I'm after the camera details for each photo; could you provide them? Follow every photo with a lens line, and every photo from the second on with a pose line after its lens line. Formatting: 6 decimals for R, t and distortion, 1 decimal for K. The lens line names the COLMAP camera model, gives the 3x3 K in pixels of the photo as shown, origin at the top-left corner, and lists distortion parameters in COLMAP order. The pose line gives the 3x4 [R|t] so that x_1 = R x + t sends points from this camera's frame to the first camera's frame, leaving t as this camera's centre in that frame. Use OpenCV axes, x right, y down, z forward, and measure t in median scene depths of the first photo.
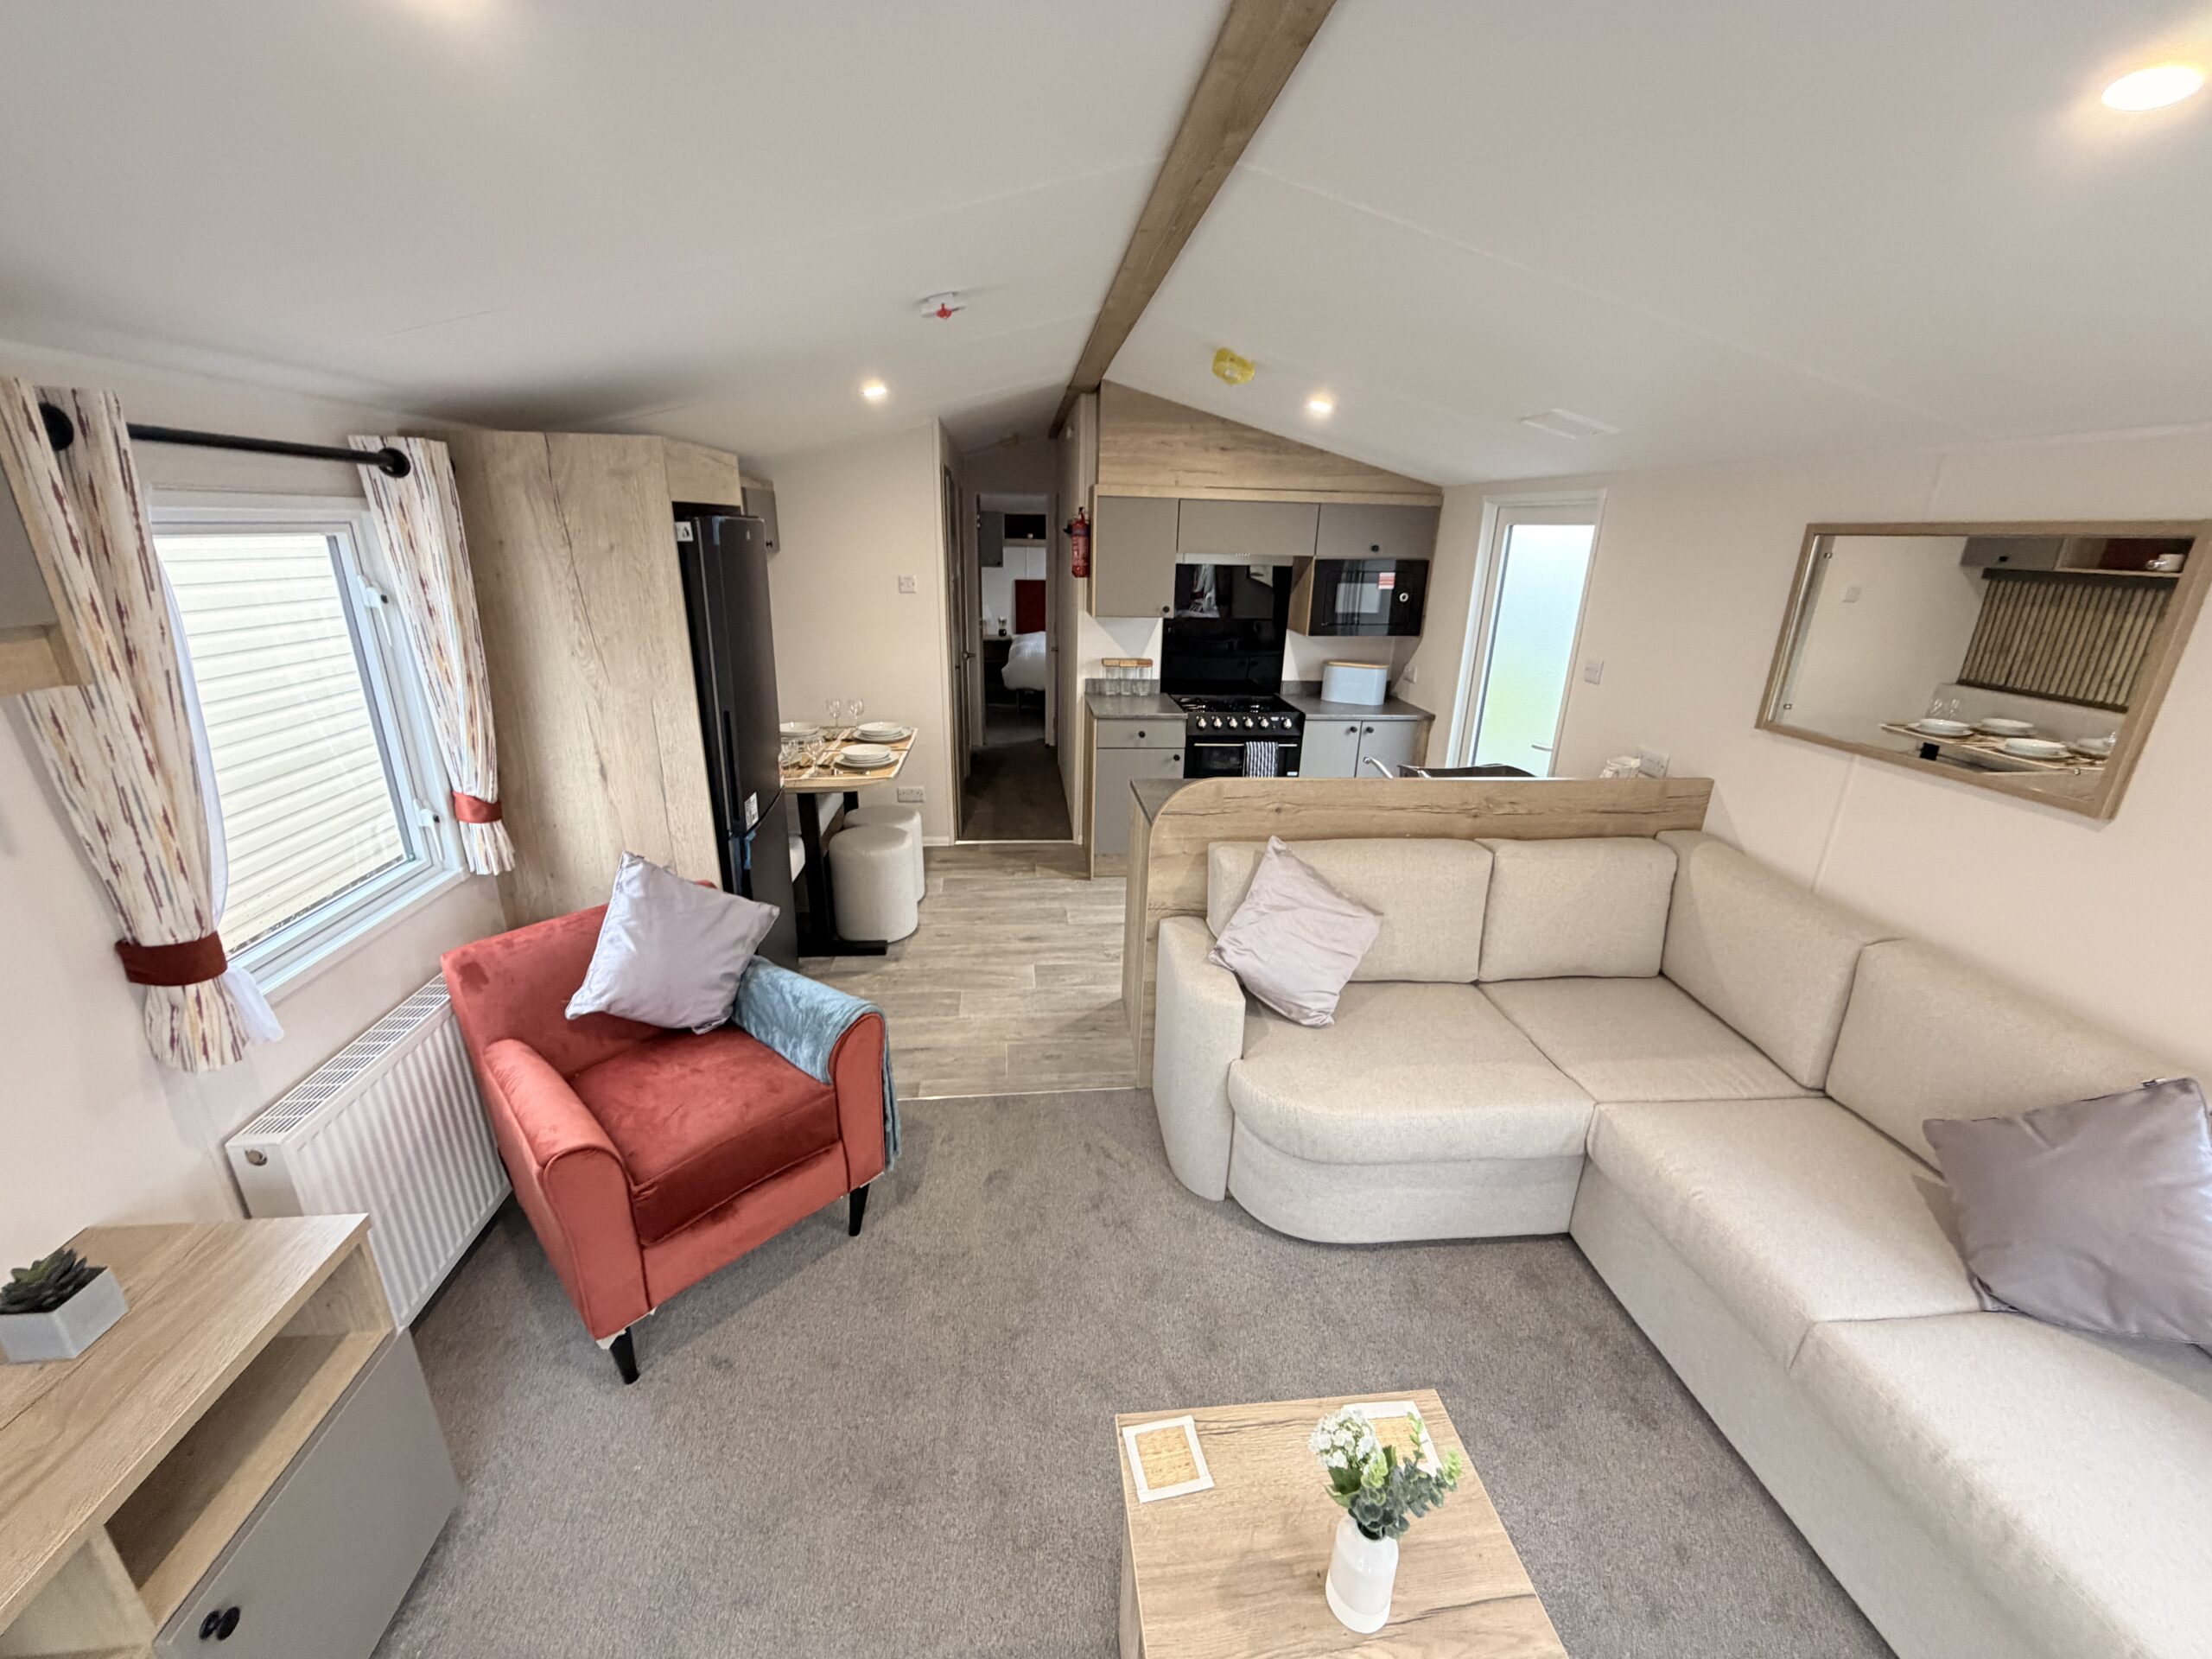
lens RADIAL K [[881.3, 0, 1096.0], [0, 881.3, 829.8], [0, 0, 1]] dist [0.001221, -0.000444]
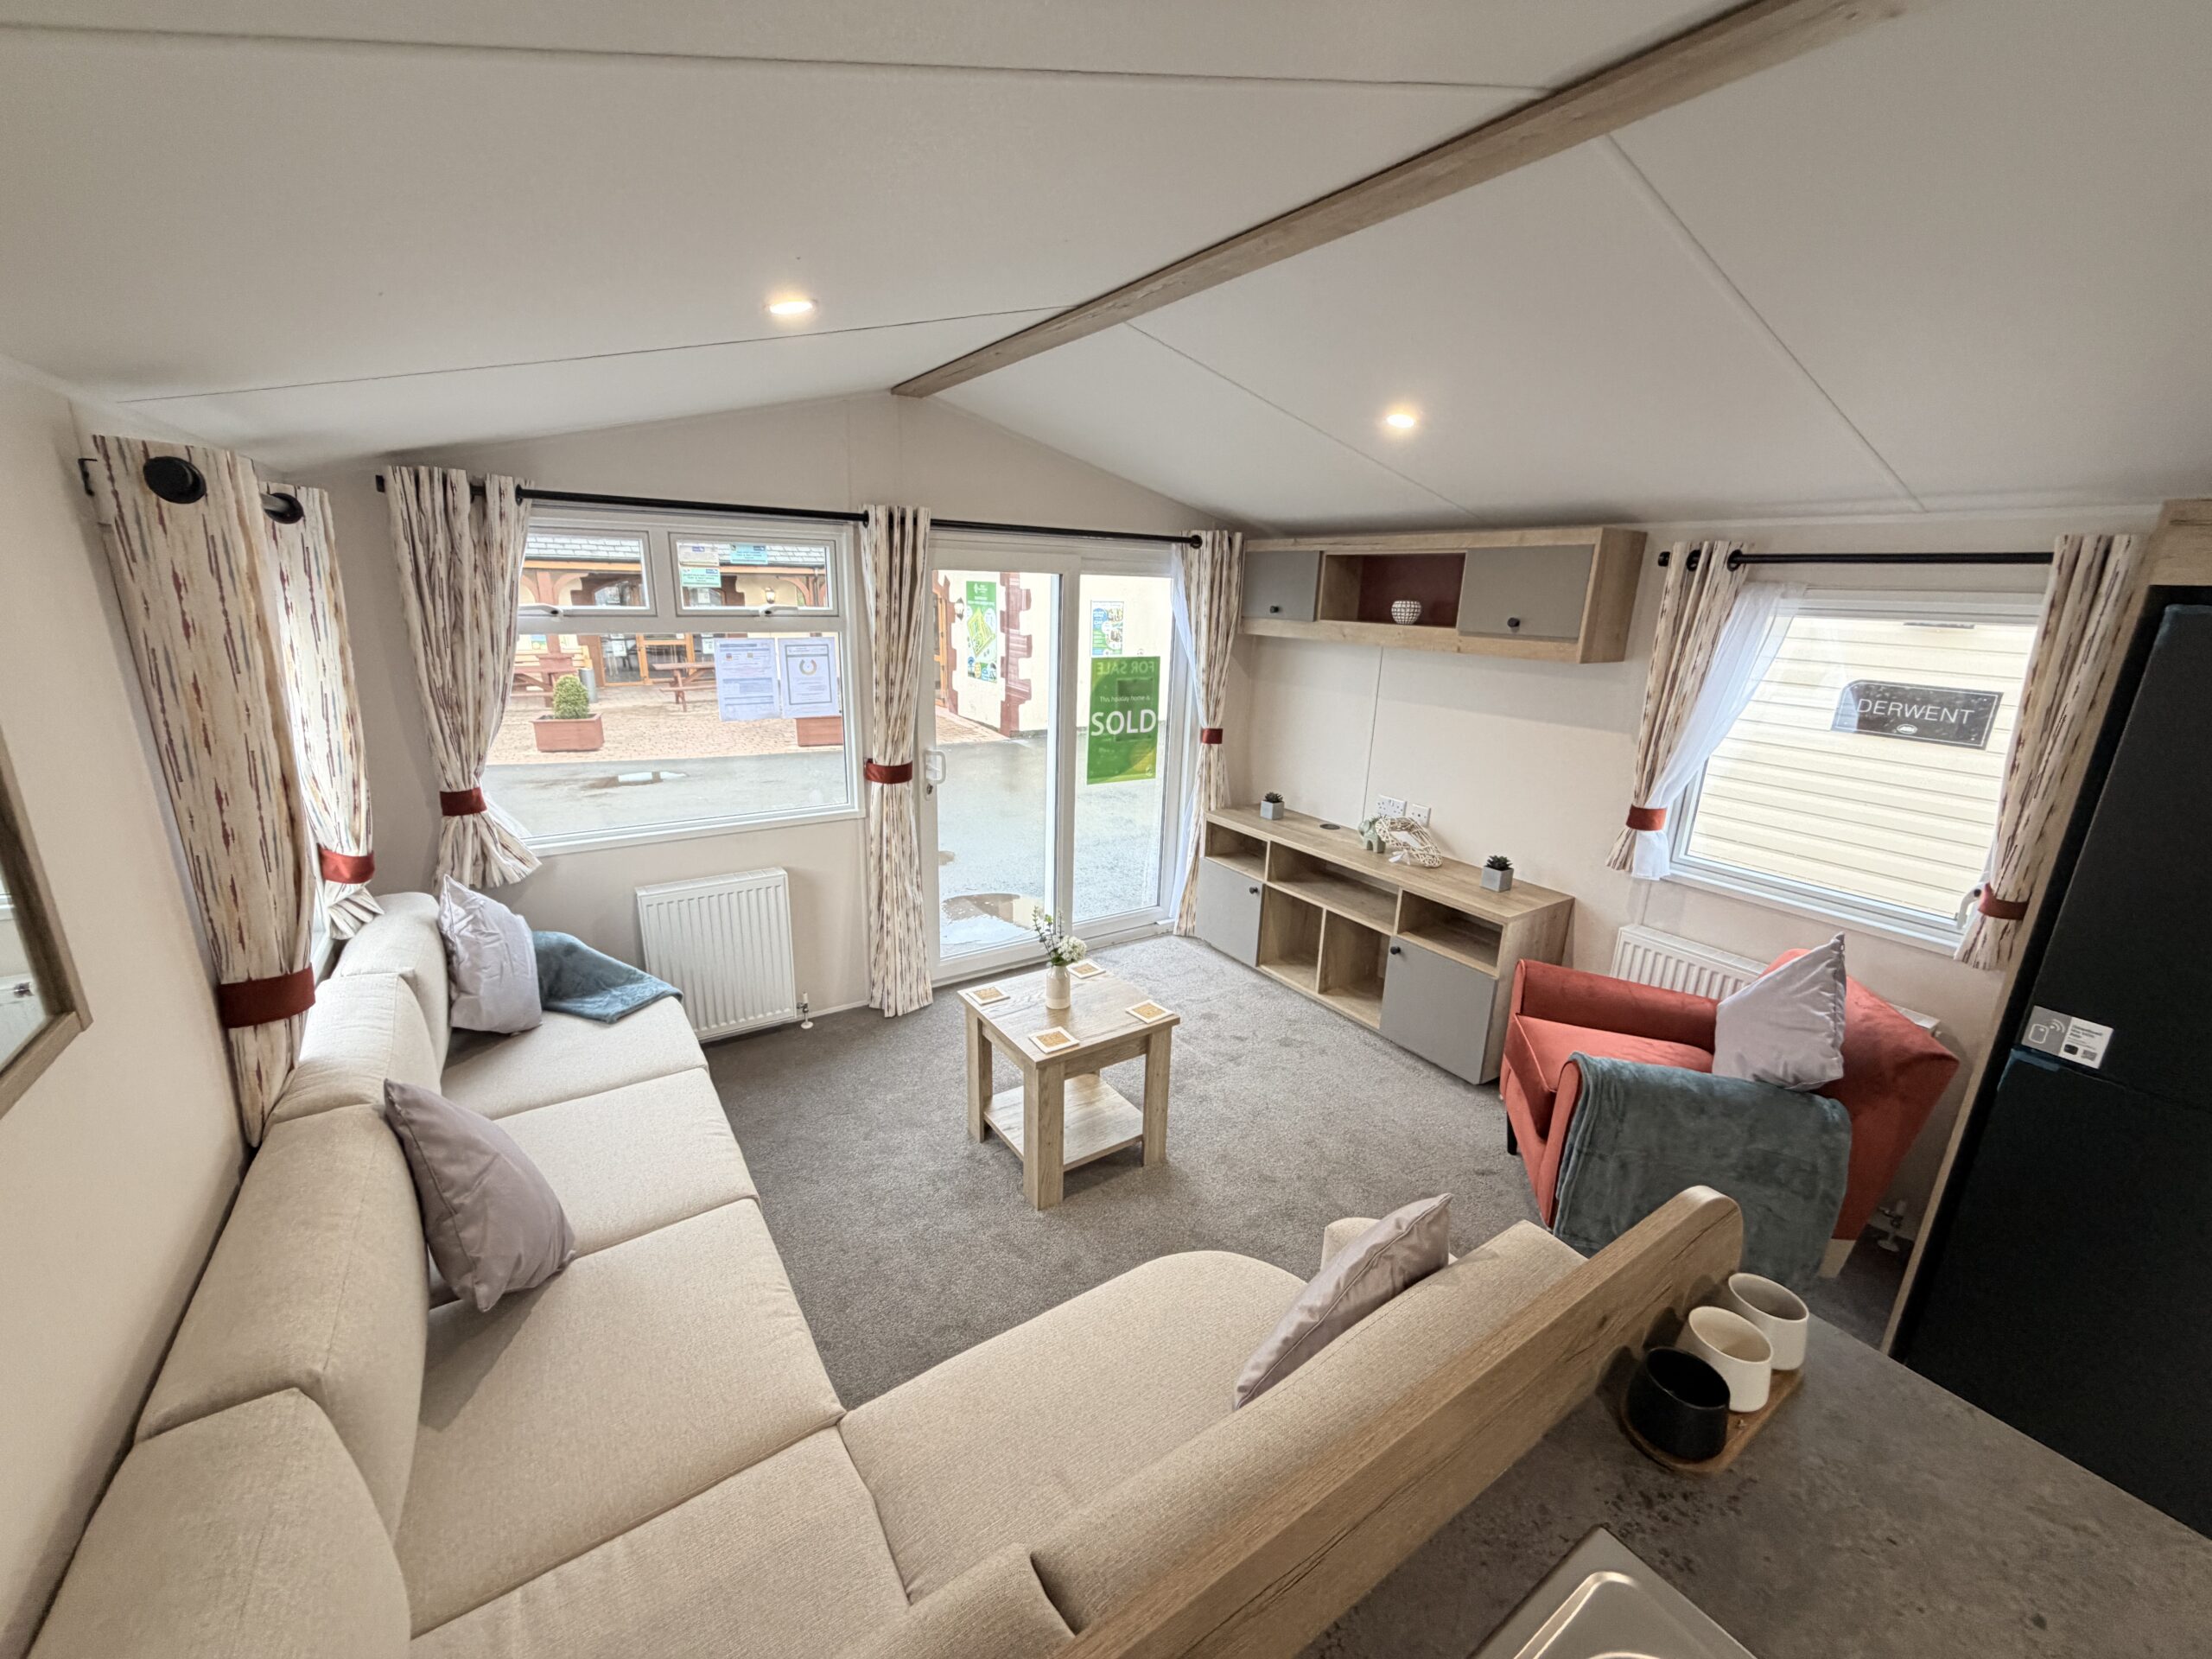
lens RADIAL K [[881.3, 0, 1096.0], [0, 881.3, 829.8], [0, 0, 1]] dist [0.001221, -0.000444]
pose [[-0.884392, 0.087404, -0.458488, 0.604648], [-0.190185, 0.829580, 0.525001, -0.398254], [0.426240, 0.551504, -0.717051, 1.191895]]
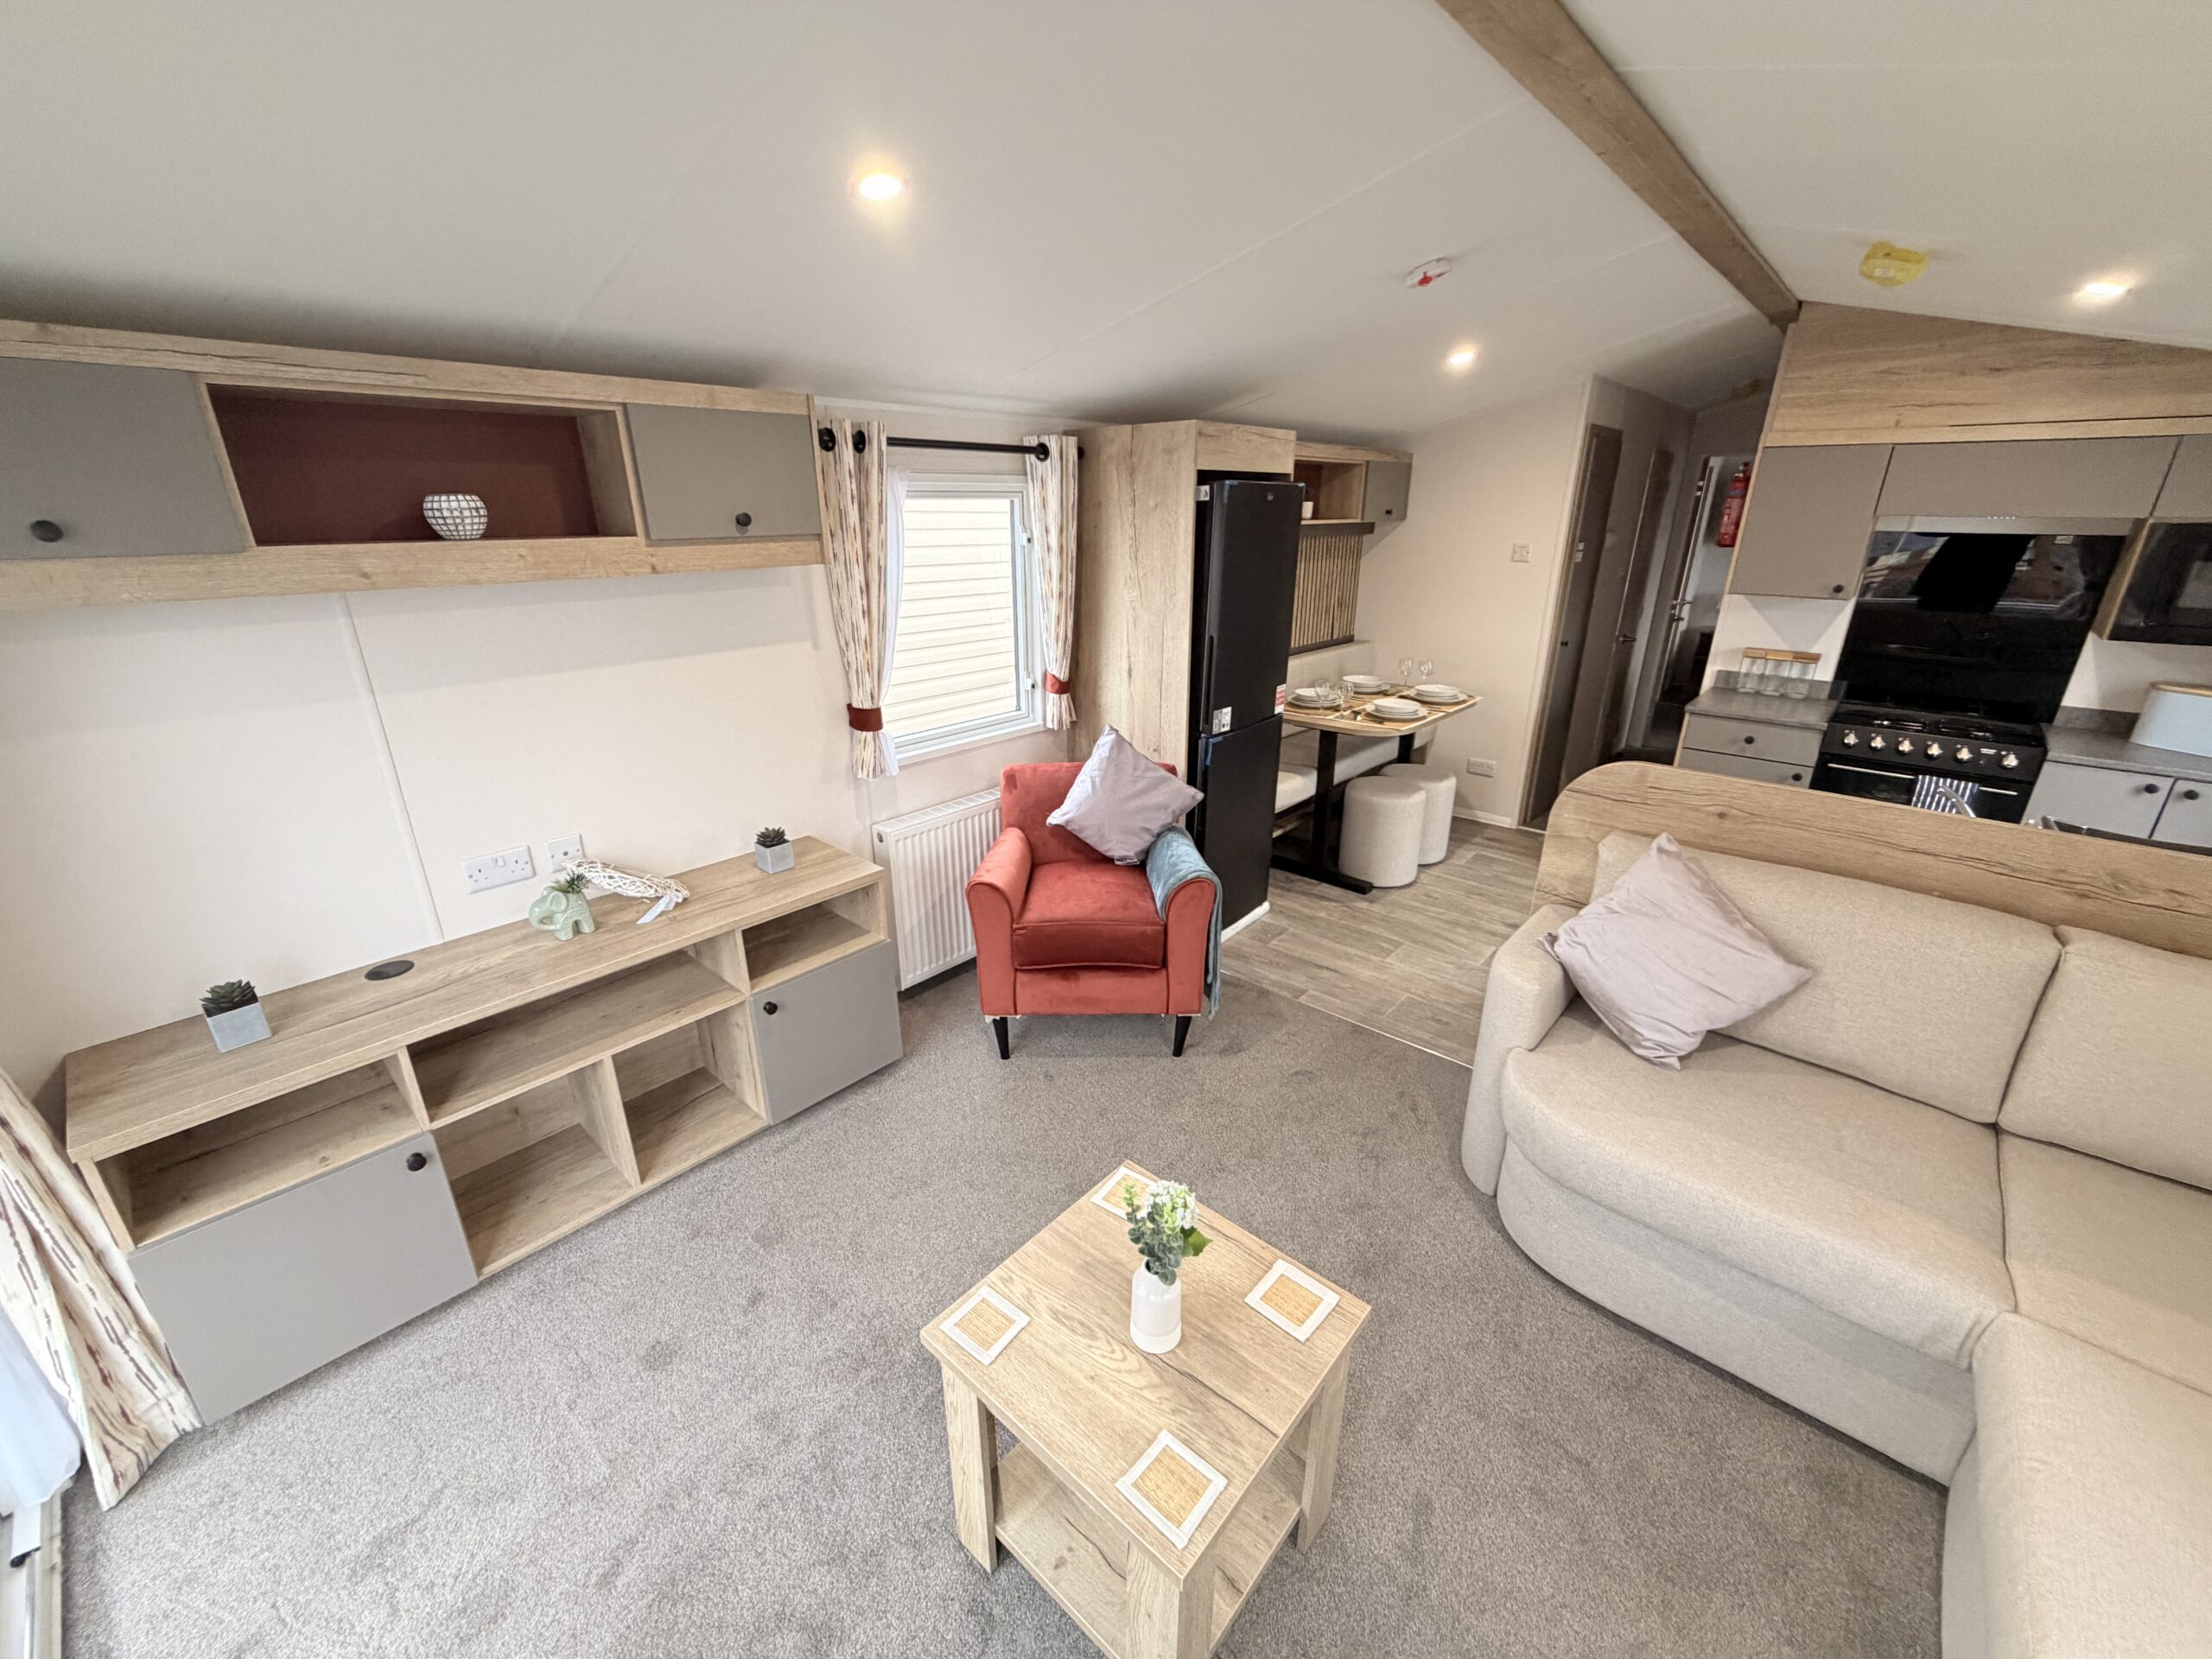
lens RADIAL K [[881.3, 0, 1096.0], [0, 881.3, 829.8], [0, 0, 1]] dist [0.001221, -0.000444]
pose [[0.675633, 0.235847, -0.698496, 0.437599], [-0.225343, 0.968170, 0.108935, 0.036614], [0.701955, 0.083801, 0.707274, 0.007300]]
